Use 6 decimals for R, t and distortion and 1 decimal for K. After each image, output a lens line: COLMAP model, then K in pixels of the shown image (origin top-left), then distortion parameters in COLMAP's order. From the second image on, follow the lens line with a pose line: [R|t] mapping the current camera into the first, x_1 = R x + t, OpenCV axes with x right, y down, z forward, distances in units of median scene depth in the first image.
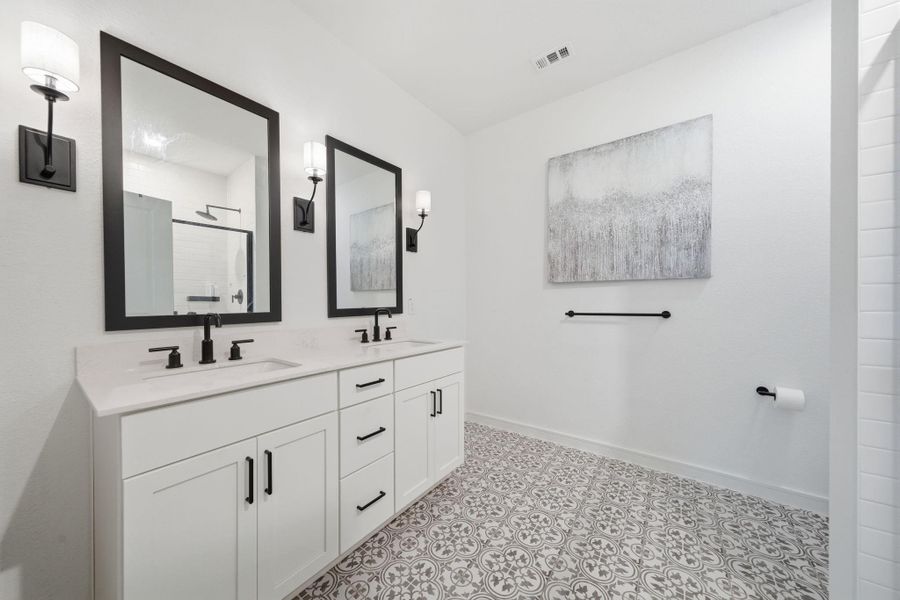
lens RADIAL K [[304.2, 0, 446.9], [0, 304.2, 302.6], [0, 0, 1]] dist [-0.005120, 0.002521]
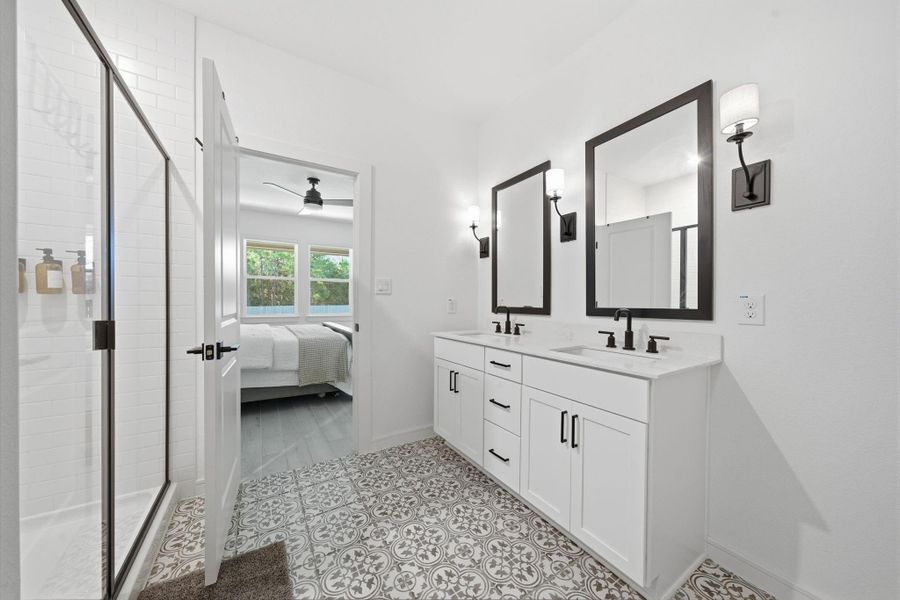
lens RADIAL K [[304.2, 0, 455.2], [0, 304.2, 301.7], [0, 0, 1]] dist [-0.005120, 0.002521]
pose [[-0.348693, 0.008921, -0.937195, 0.878720], [0.001139, 0.999958, 0.009095, -0.010181], [0.937236, 0.002104, -0.348688, 1.099210]]
